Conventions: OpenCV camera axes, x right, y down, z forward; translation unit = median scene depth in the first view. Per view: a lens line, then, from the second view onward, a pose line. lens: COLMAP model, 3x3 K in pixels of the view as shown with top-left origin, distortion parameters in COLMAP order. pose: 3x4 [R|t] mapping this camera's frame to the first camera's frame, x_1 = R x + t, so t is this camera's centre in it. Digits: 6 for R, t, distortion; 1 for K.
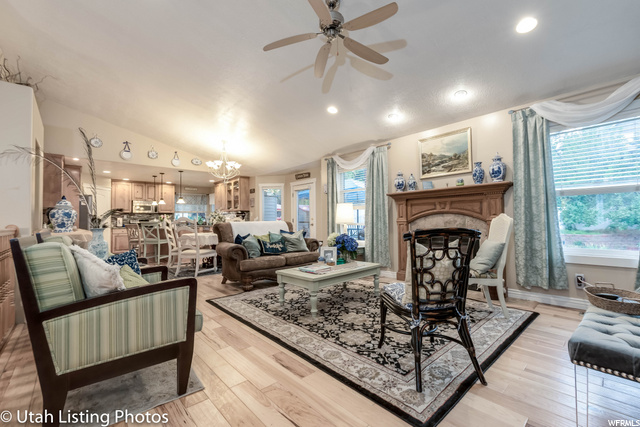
lens RADIAL K [[276.1, 0, 320.7], [0, 276.1, 214.3], [0, 0, 1]] dist [0.002010, 0.000962]
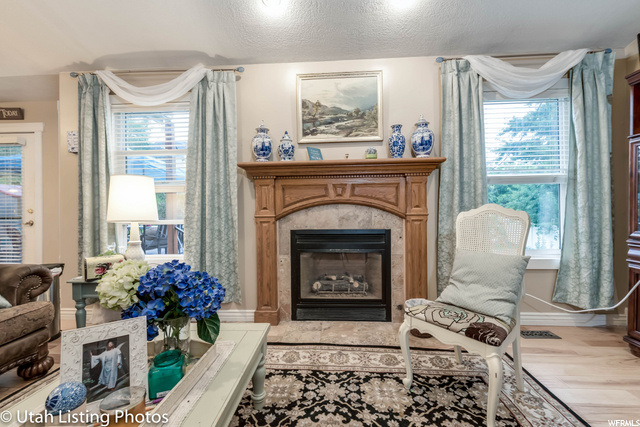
lens RADIAL K [[276.1, 0, 323.0], [0, 276.1, 210.9], [0, 0, 1]] dist [0.002010, 0.000962]
pose [[0.716001, 0.009108, 0.698040, -0.004913], [-0.016468, 0.999857, 0.003845, 0.011132], [-0.697905, -0.014248, 0.716048, 0.561255]]
